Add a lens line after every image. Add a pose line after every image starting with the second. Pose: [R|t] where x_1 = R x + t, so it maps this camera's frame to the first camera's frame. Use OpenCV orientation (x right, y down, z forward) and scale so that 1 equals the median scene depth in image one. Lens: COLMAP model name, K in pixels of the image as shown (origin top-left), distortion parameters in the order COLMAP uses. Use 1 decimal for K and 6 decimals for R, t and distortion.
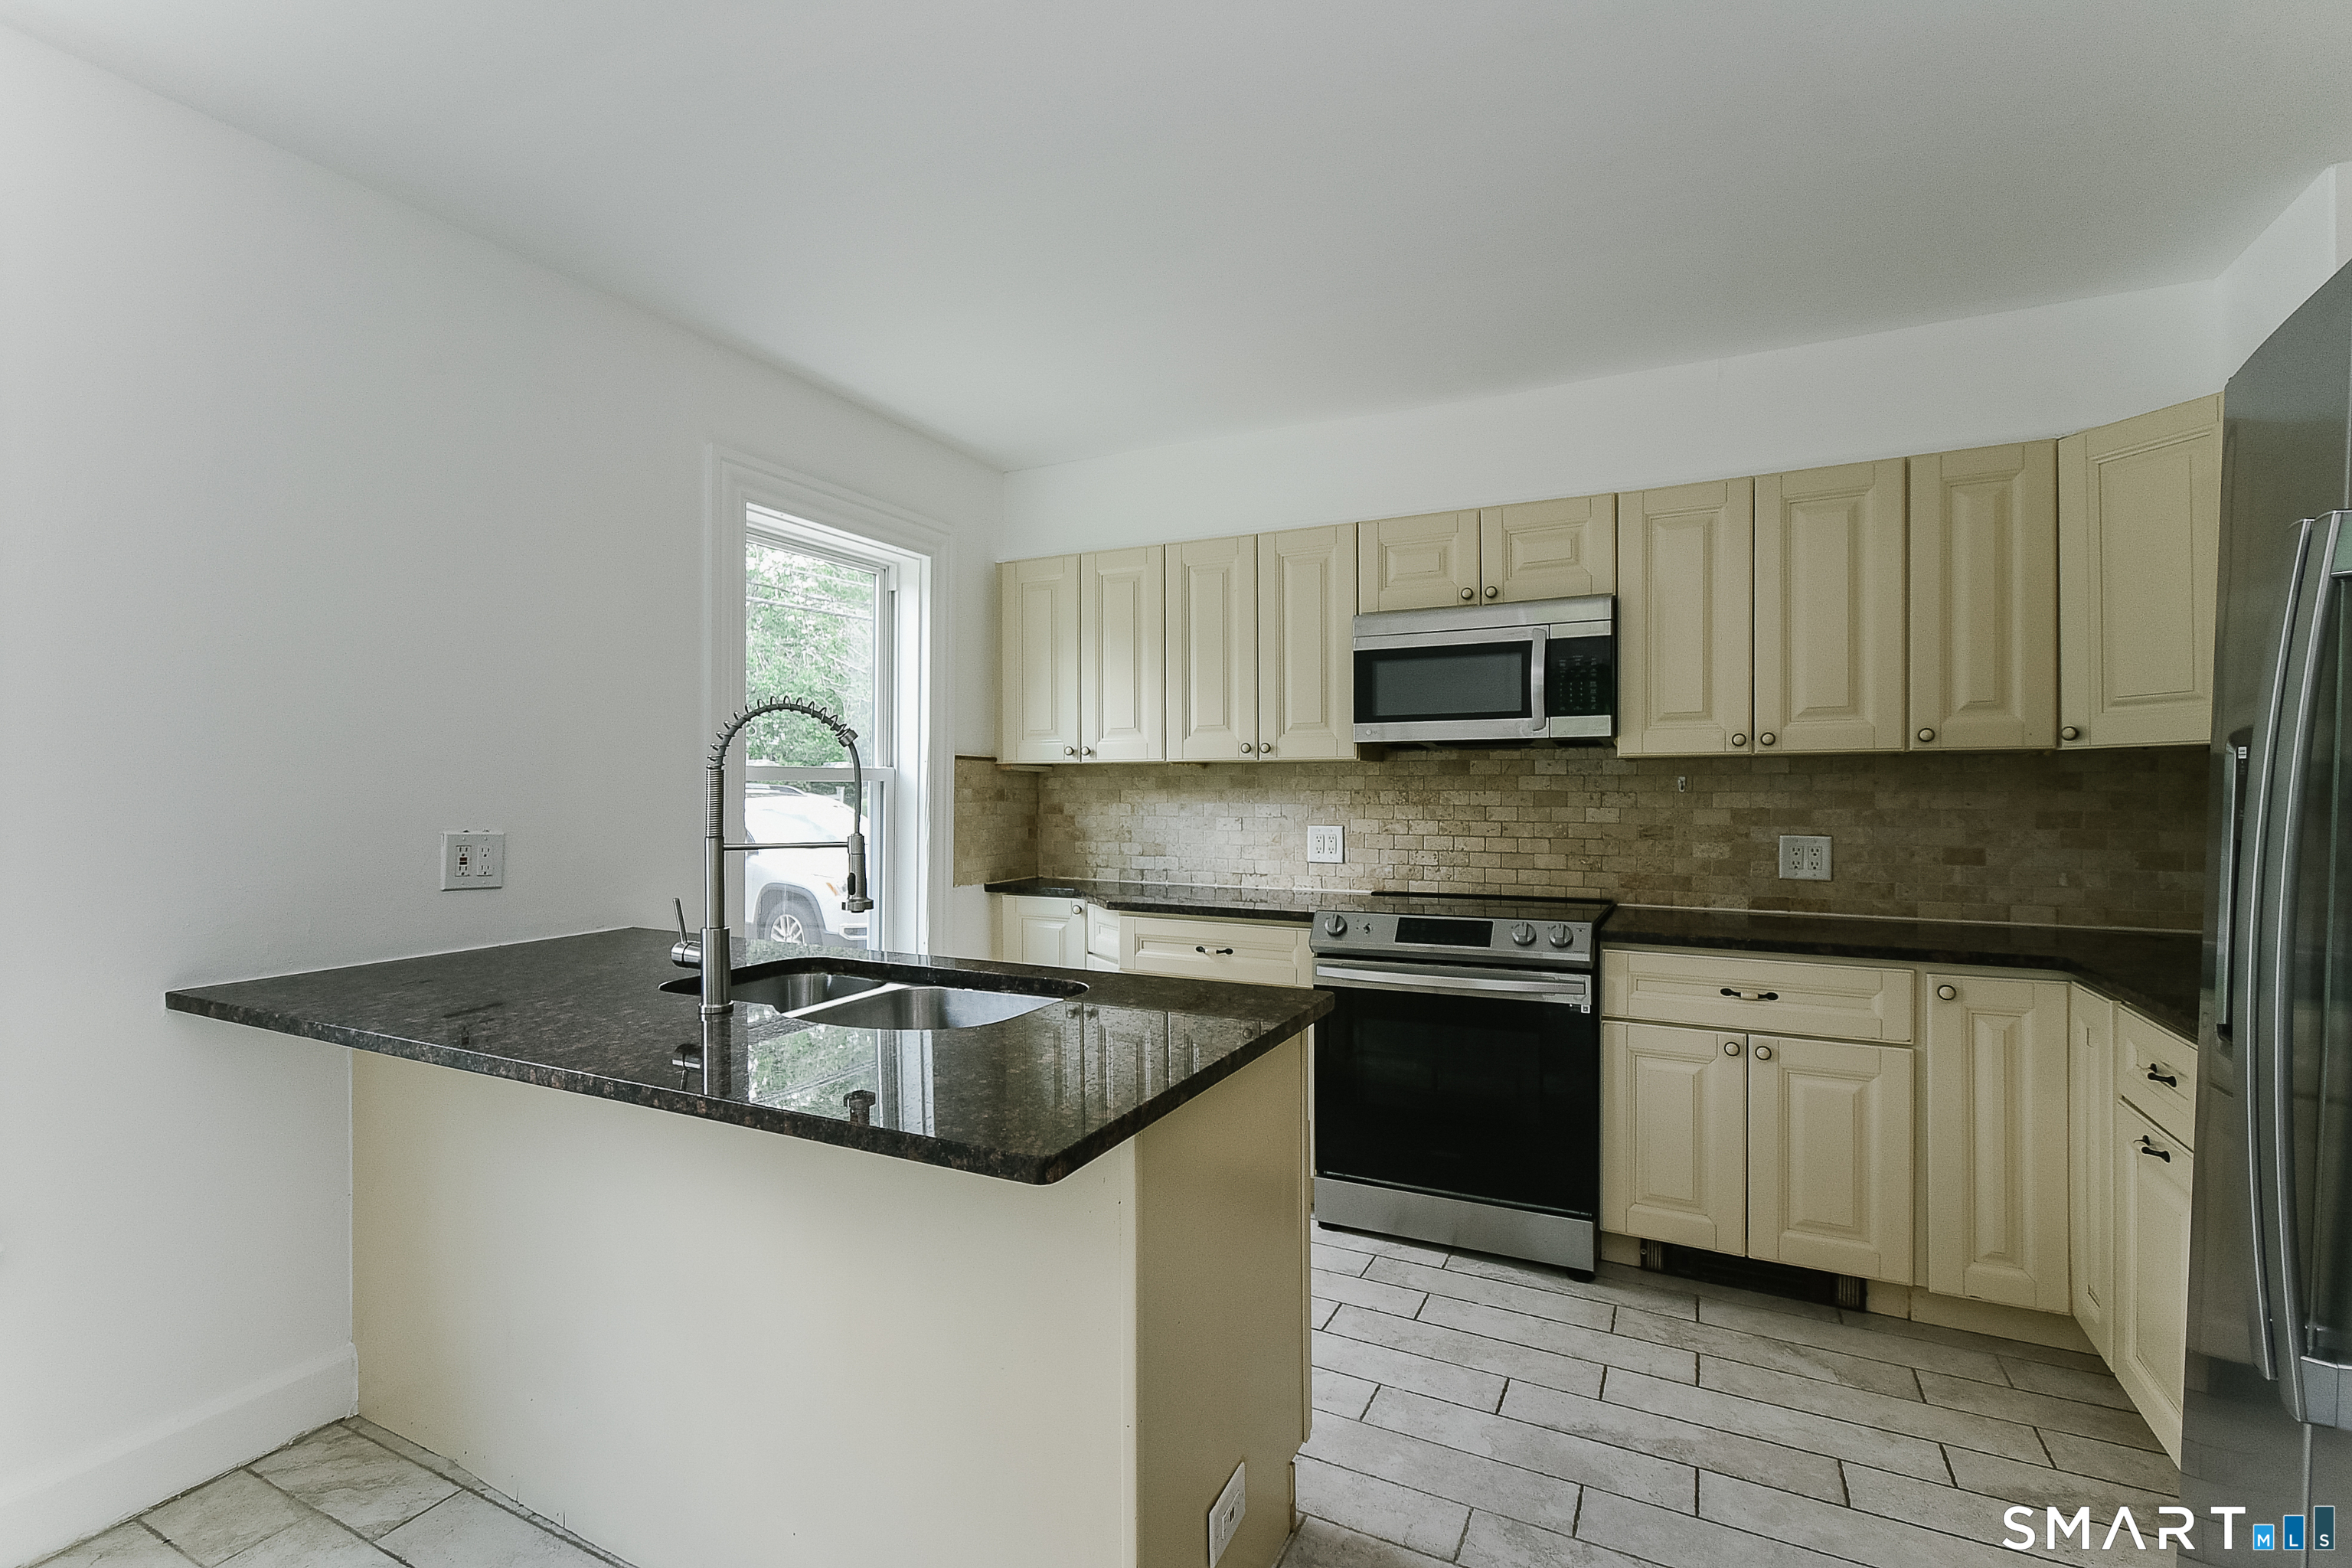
lens RADIAL K [[1051.2, 0, 1177.7], [0, 1051.2, 796.3], [0, 0, 1]] dist [0.007853, -0.002129]
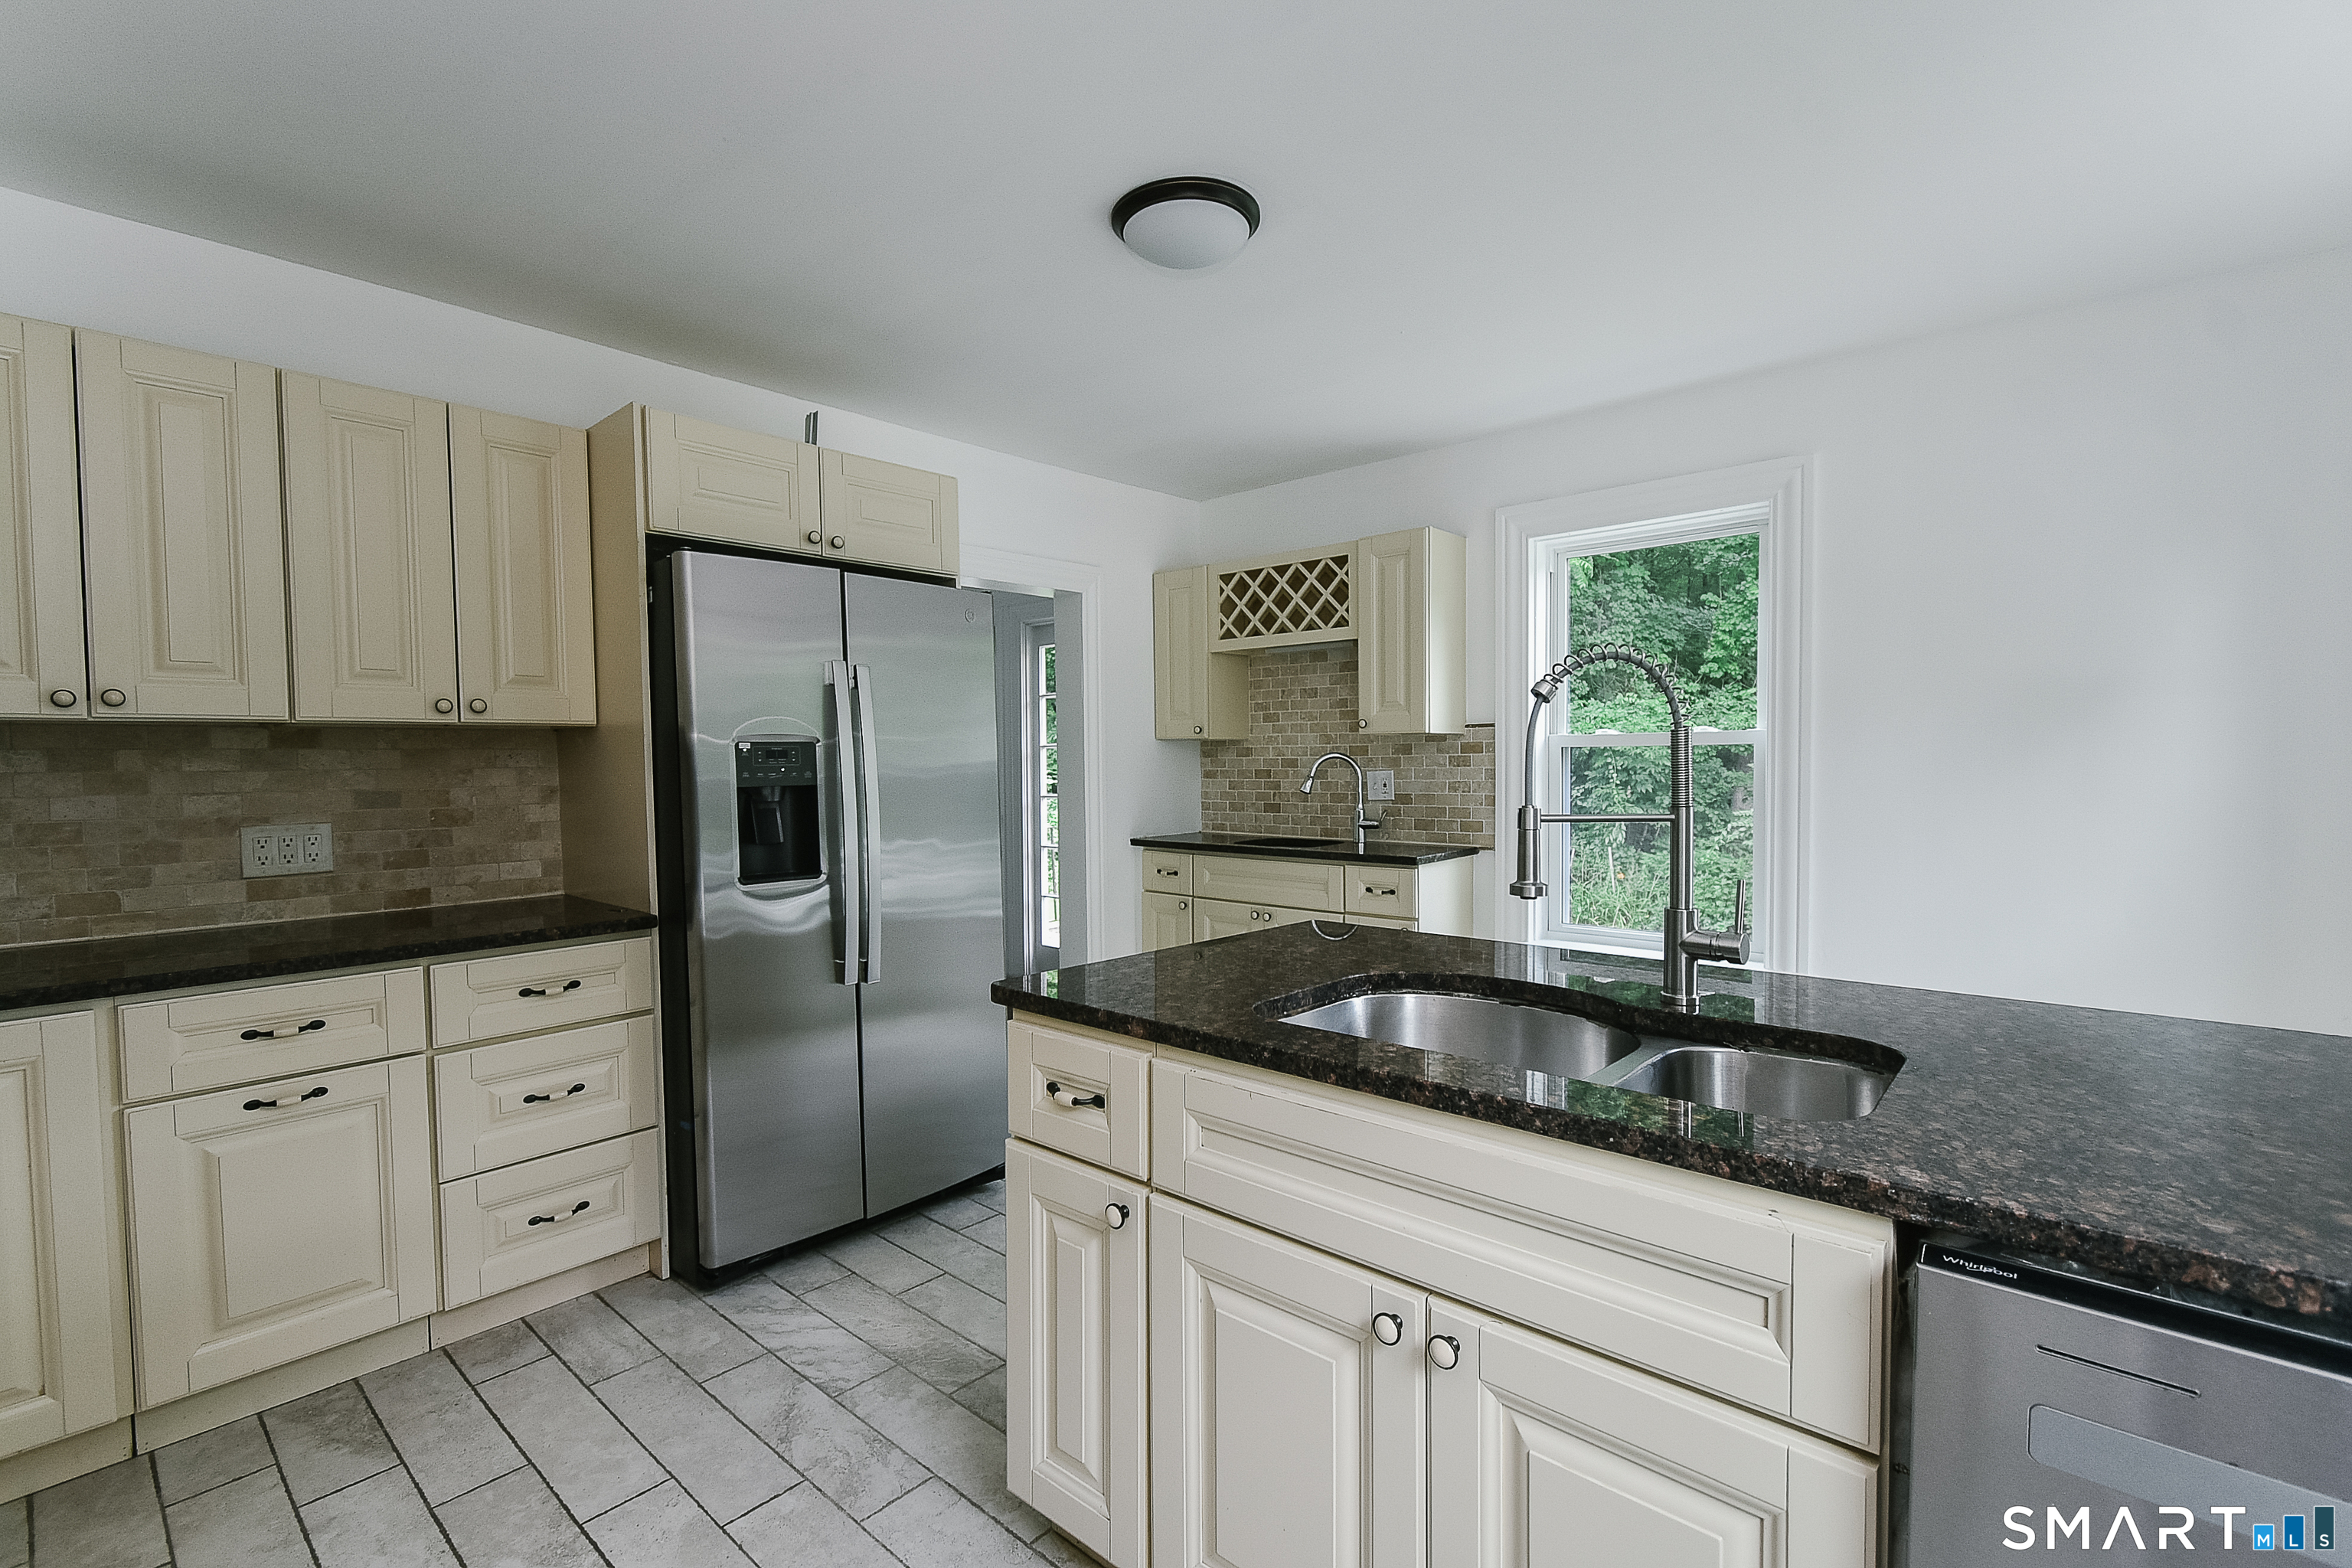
lens RADIAL K [[1051.2, 0, 1178.6], [0, 1051.2, 789.3], [0, 0, 1]] dist [0.007853, -0.002129]
pose [[-0.964627, 0.002638, 0.263605, -0.149822], [0.011654, 0.999399, 0.032644, -0.005866], [-0.263360, 0.034561, -0.964078, 1.071518]]
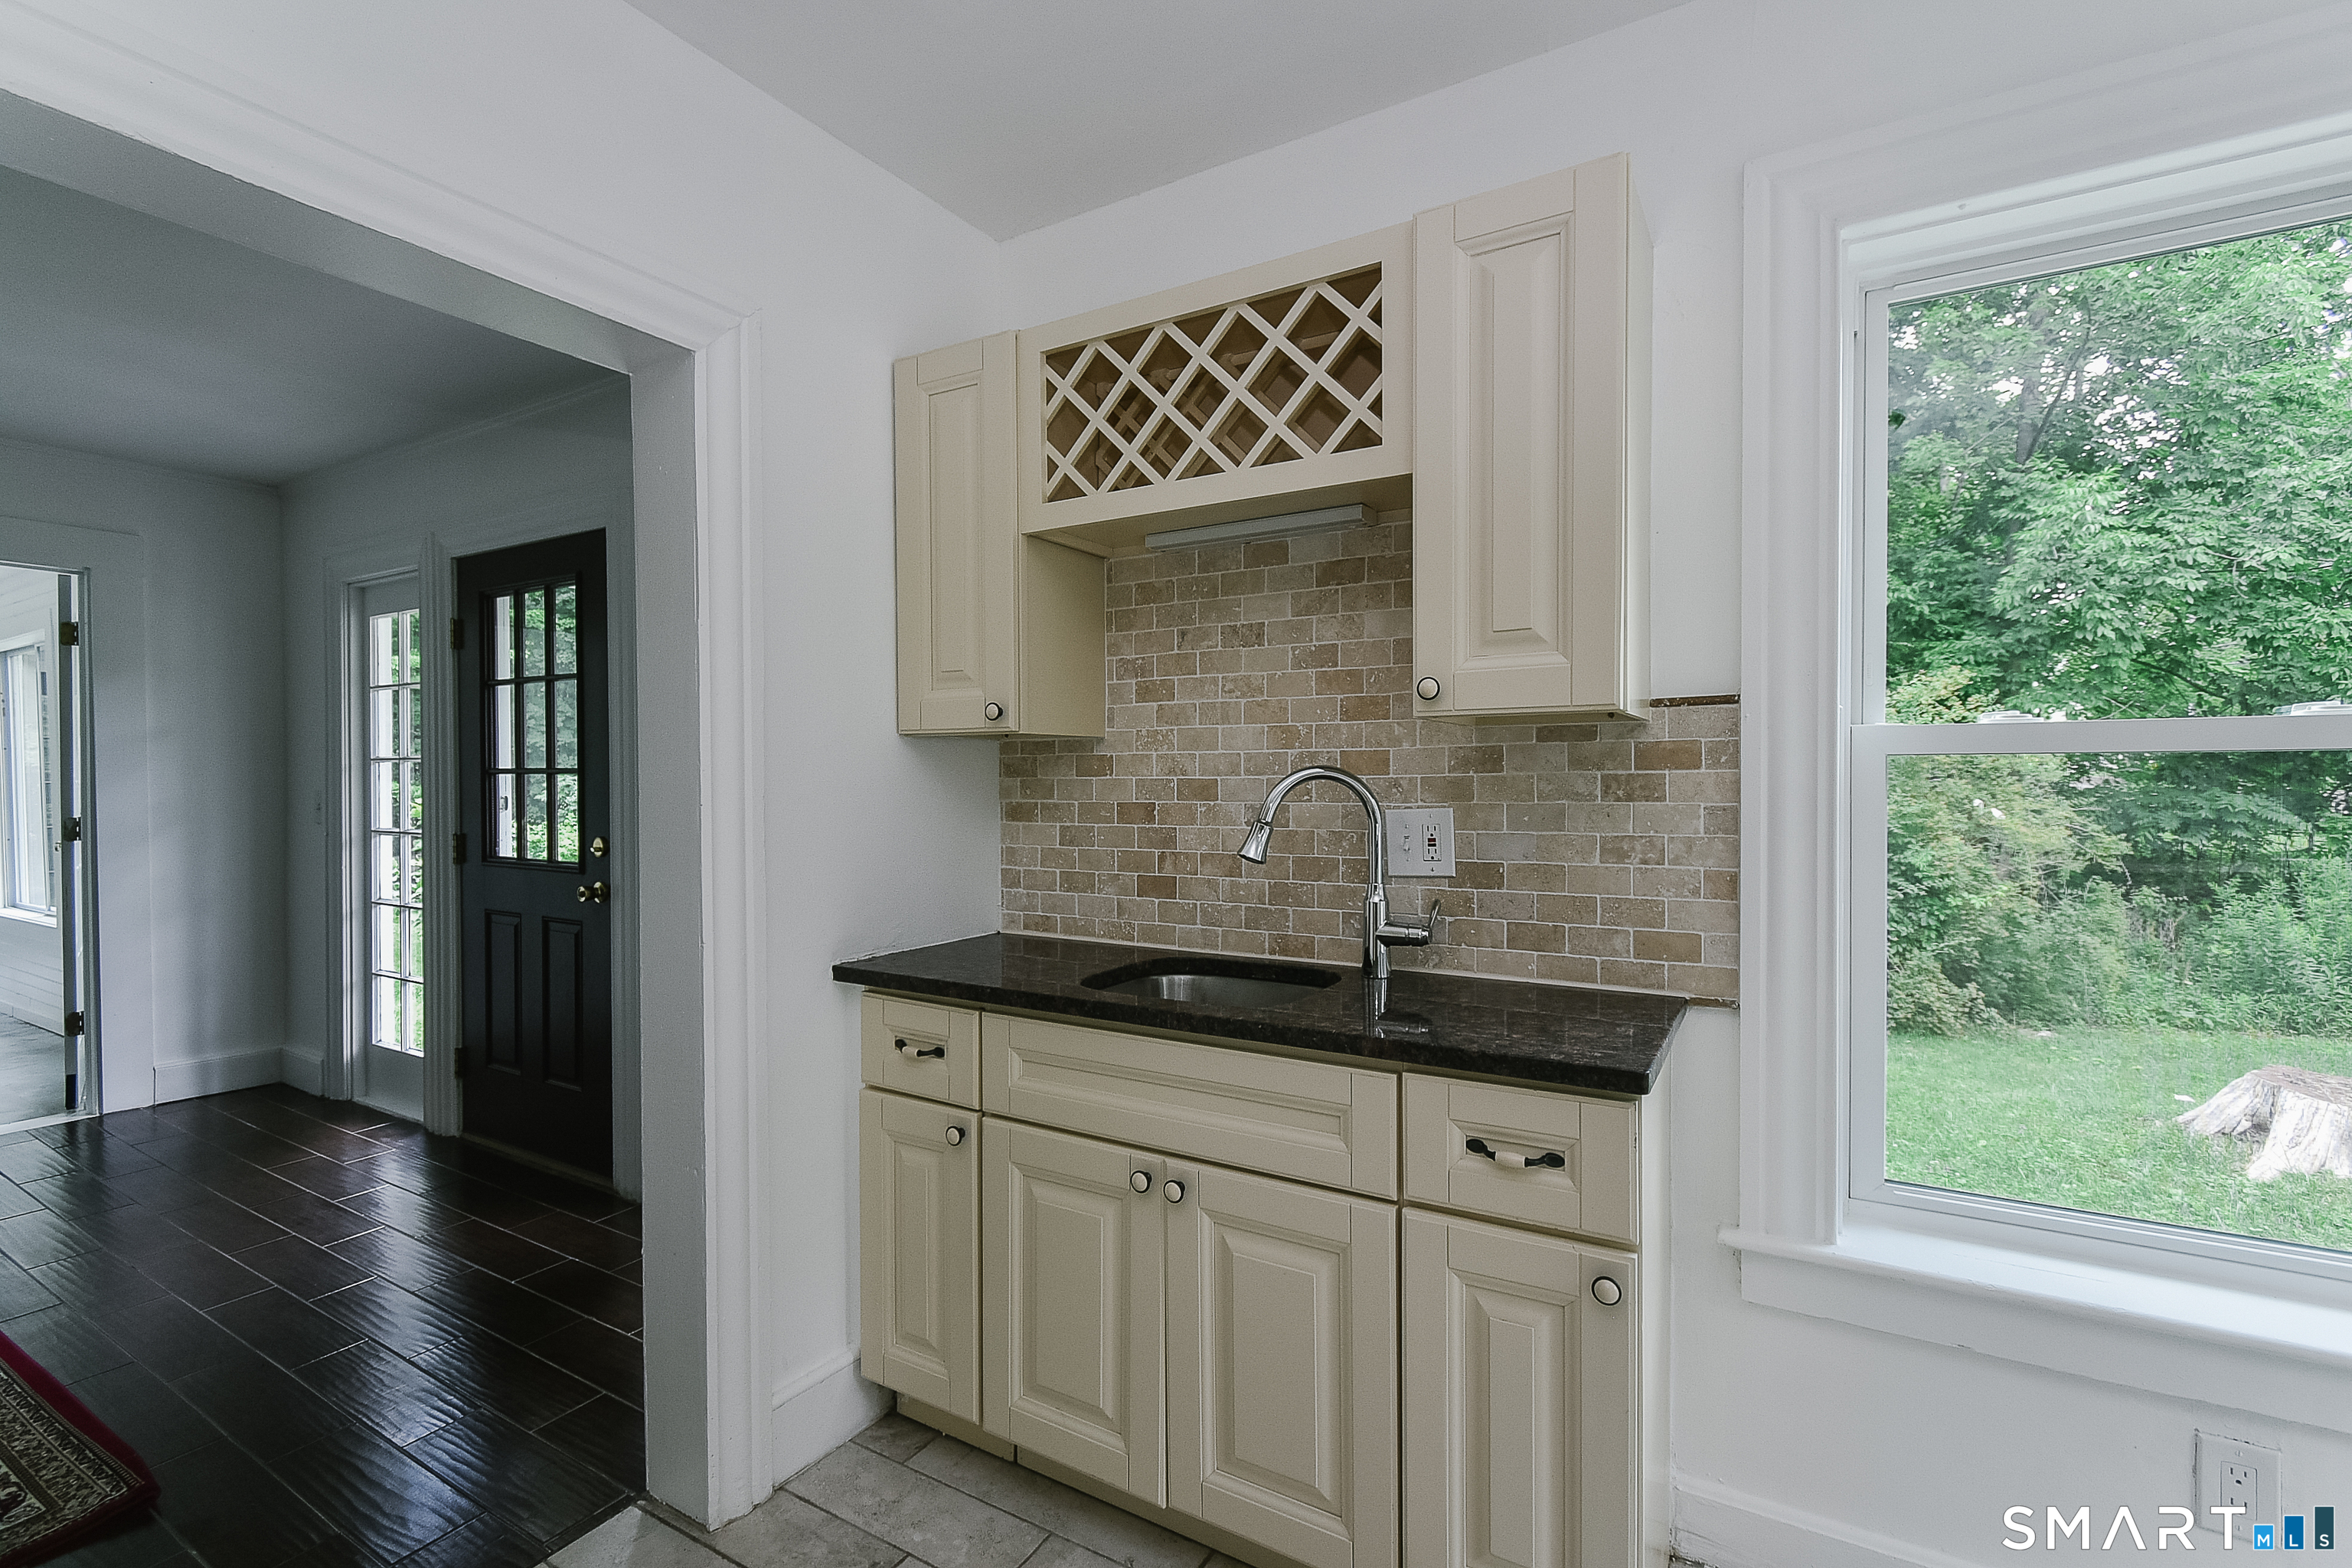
lens RADIAL K [[1051.2, 0, 1179.3], [0, 1051.2, 796.7], [0, 0, 1]] dist [0.007853, -0.002129]
pose [[-0.997215, 0.004344, 0.074450, 0.051793], [0.005782, 0.999801, 0.019115, -0.001099], [-0.074352, 0.019493, -0.997042, 0.272866]]
